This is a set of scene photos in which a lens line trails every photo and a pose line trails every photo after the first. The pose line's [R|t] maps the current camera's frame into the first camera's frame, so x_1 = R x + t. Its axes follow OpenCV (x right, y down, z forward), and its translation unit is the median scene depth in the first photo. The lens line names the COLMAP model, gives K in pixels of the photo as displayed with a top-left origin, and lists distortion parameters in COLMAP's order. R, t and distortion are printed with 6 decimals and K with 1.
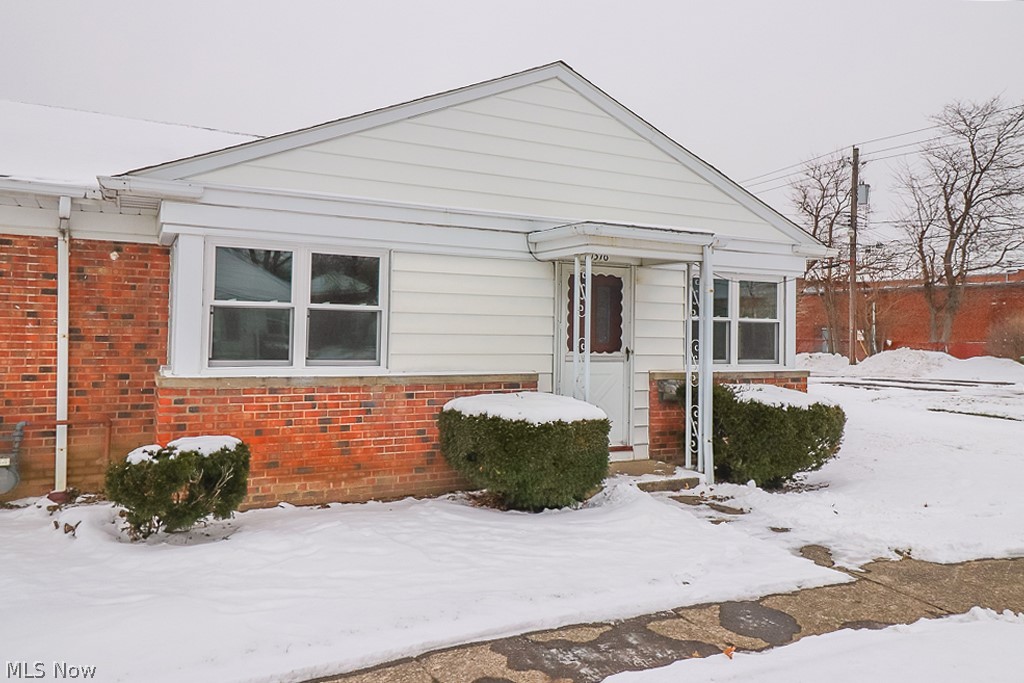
lens RADIAL K [[761.4, 0, 516.8], [0, 761.4, 315.1], [0, 0, 1]] dist [0.043554, 0.002047]
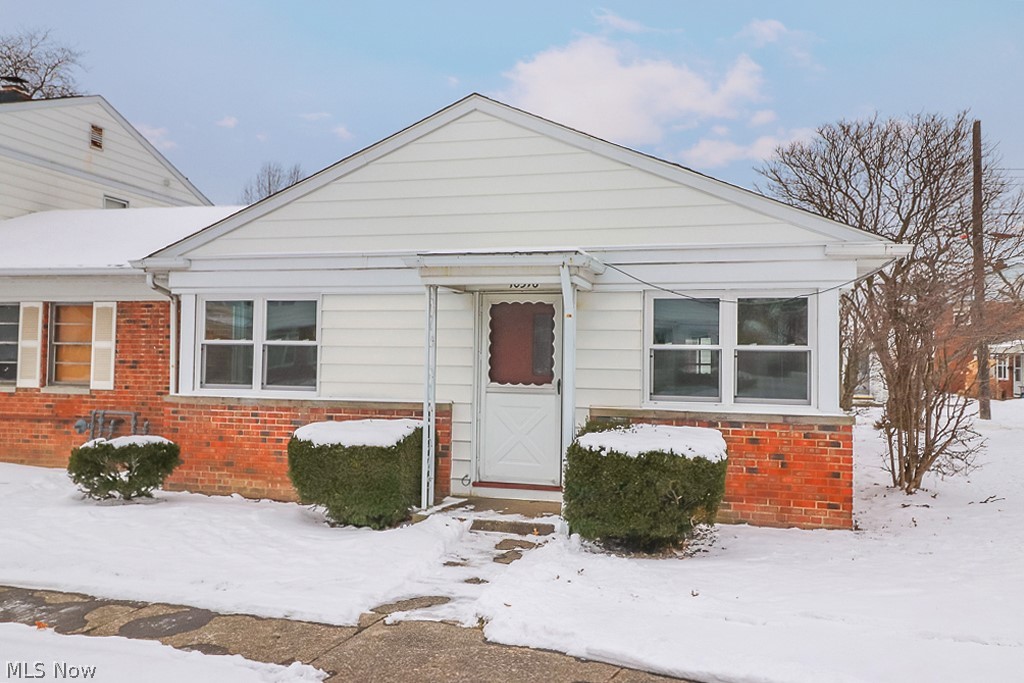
lens RADIAL K [[784.3, 0, 512.0], [0, 784.3, 341.5], [0, 0, 1]] dist [0.058271, -0.002516]
pose [[0.727645, -0.021939, -0.685603, 0.931981], [0.013633, 0.999754, -0.017522, 0.014997], [0.685818, 0.003403, 0.727765, 0.328505]]
